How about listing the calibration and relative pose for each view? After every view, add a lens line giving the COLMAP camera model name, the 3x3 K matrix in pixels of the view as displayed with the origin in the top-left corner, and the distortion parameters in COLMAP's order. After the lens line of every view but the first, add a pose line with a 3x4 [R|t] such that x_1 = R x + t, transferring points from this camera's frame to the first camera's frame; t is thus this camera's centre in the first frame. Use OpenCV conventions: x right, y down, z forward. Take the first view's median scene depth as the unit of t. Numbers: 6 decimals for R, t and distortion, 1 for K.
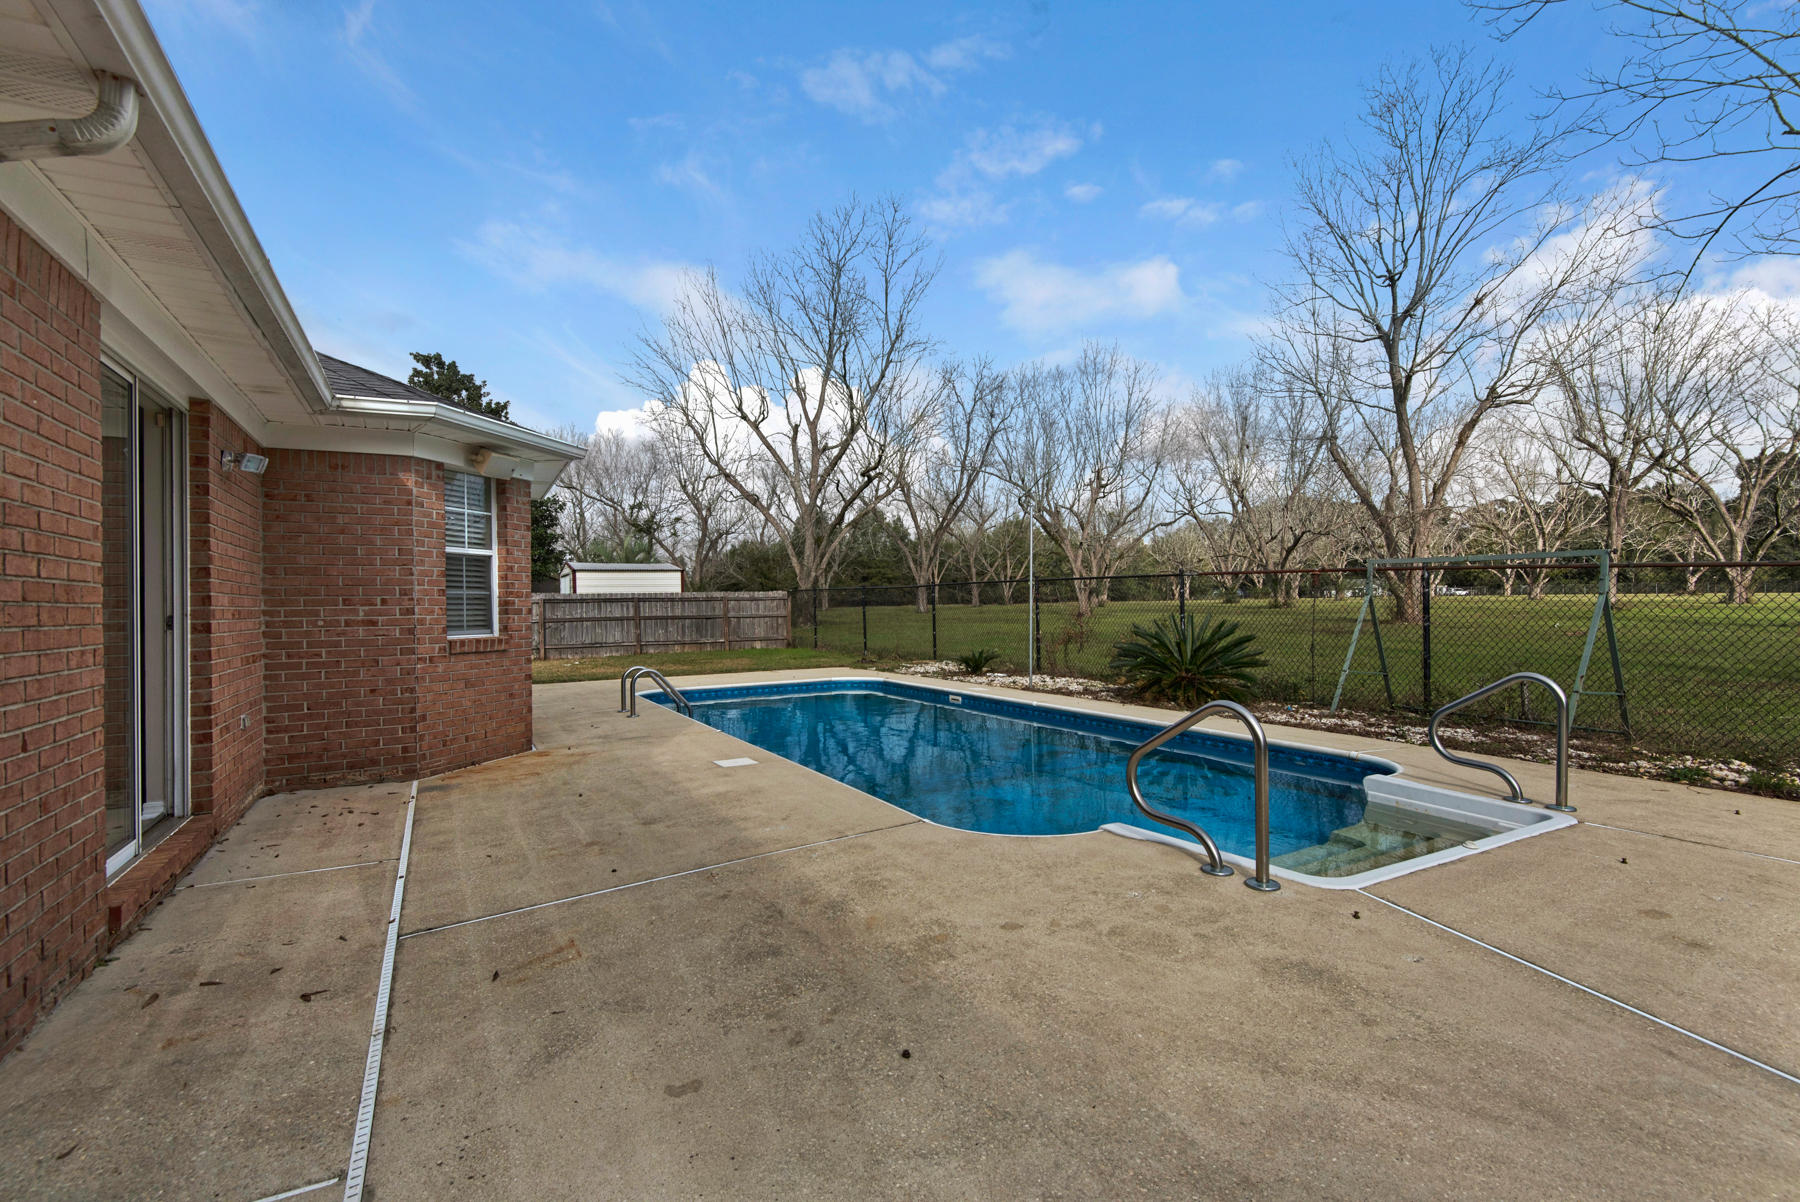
lens RADIAL K [[814.5, 0, 900.0], [0, 814.5, 601.0], [0, 0, 1]] dist [0.036302, -0.024134]
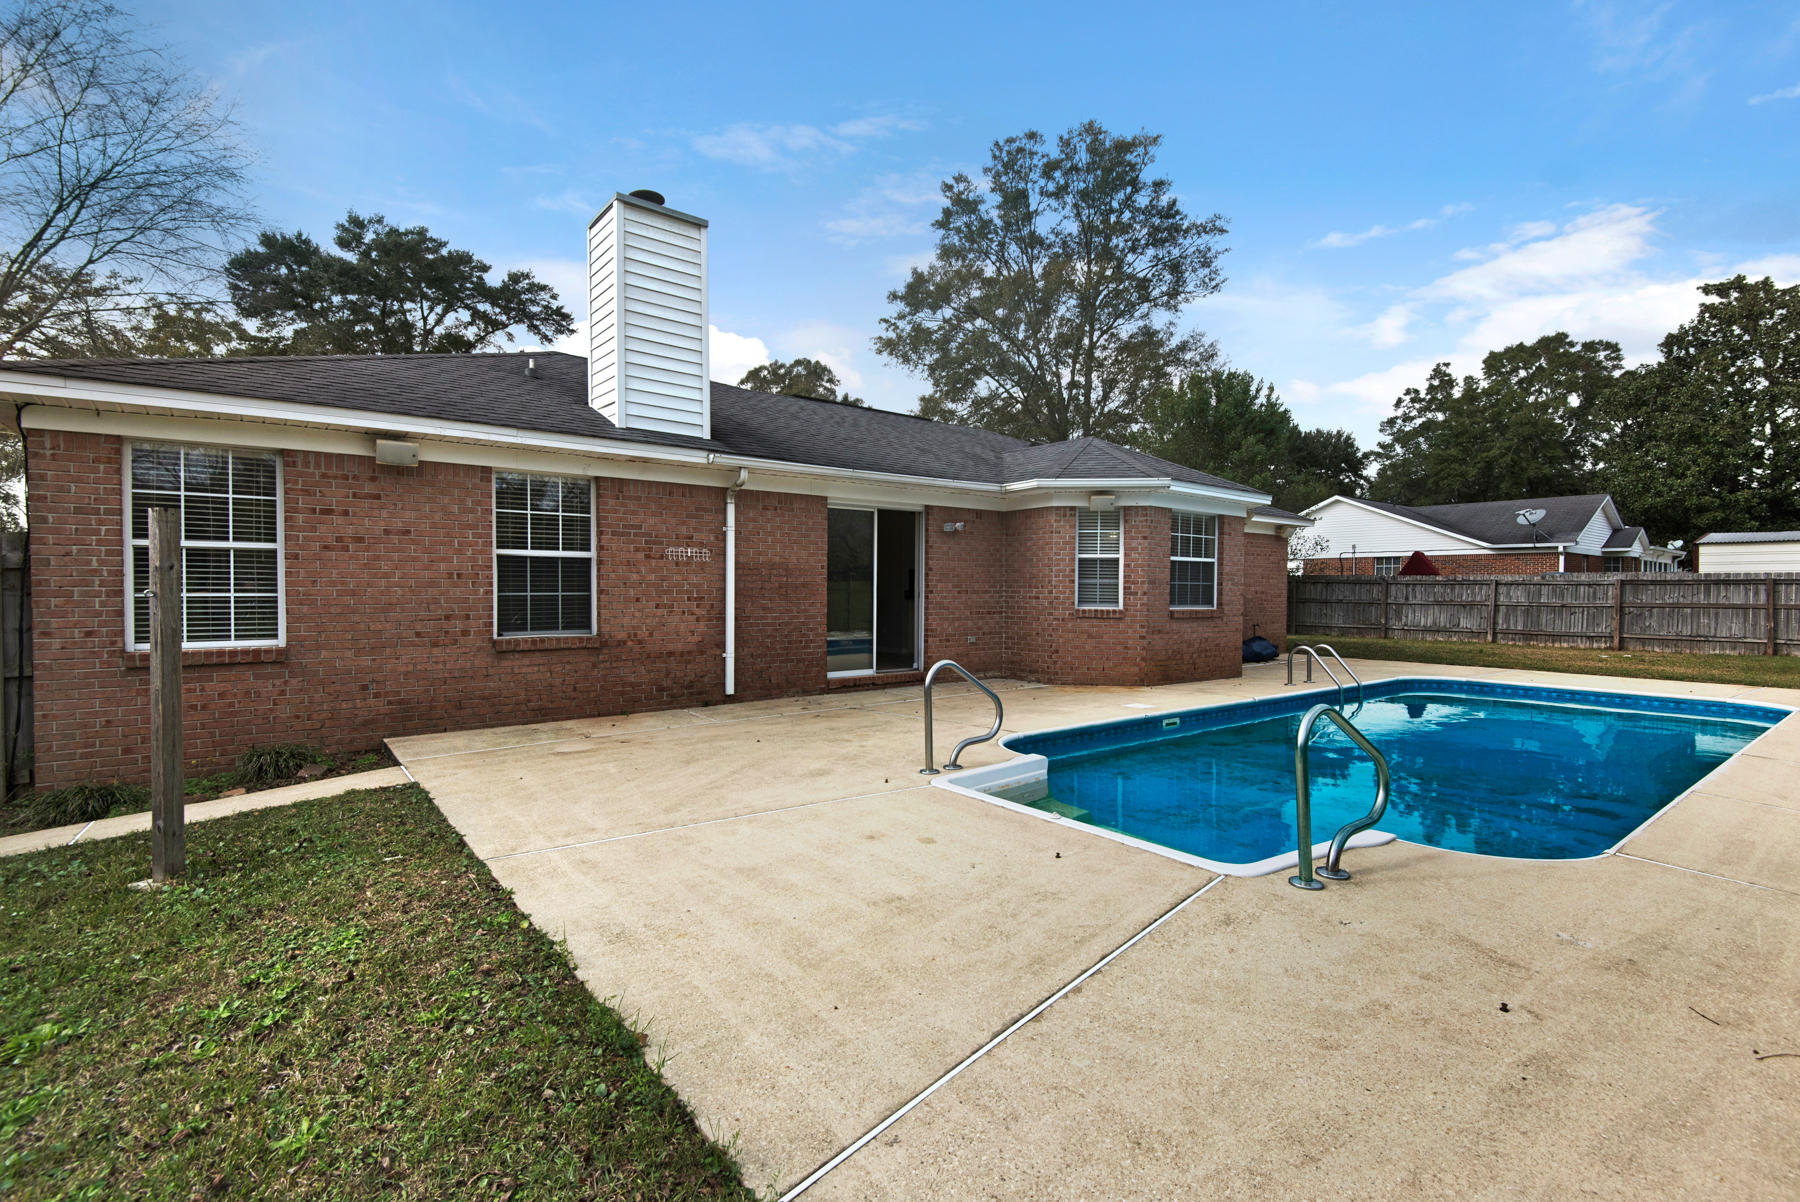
lens RADIAL K [[816.4, 0, 874.9], [0, 816.4, 597.9], [0, 0, 1]] dist [-0.000809, -0.000586]
pose [[0.122339, 0.029459, -0.992051, 0.322574], [-0.002260, 0.999565, 0.029403, -0.007441], [0.992486, -0.001355, 0.122353, 0.110888]]
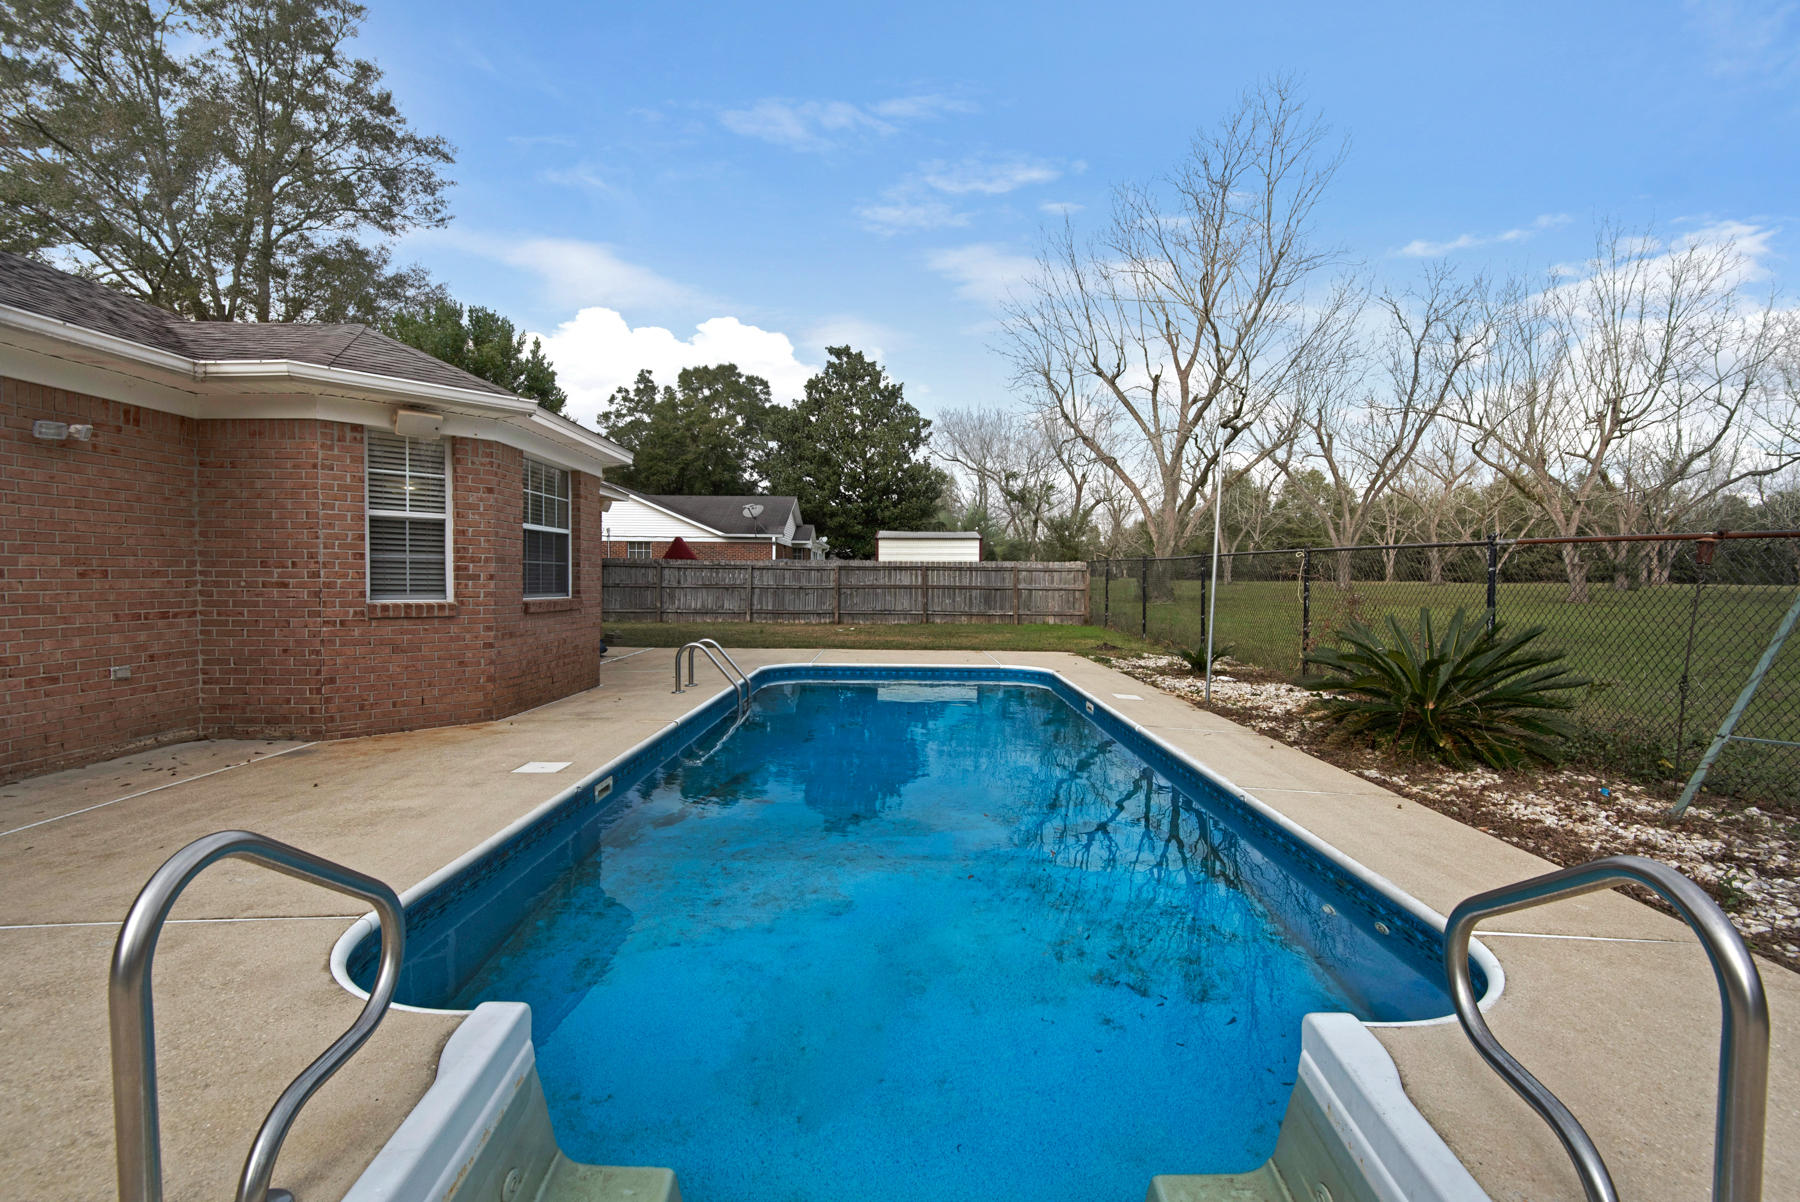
lens RADIAL K [[814.5, 0, 900.0], [0, 814.5, 601.0], [0, 0, 1]] dist [0.036302, -0.024134]
pose [[0.867592, 0.038051, -0.495818, 0.148337], [-0.019729, 0.998917, 0.042139, -0.003248], [0.496885, -0.026778, 0.867403, 0.134937]]
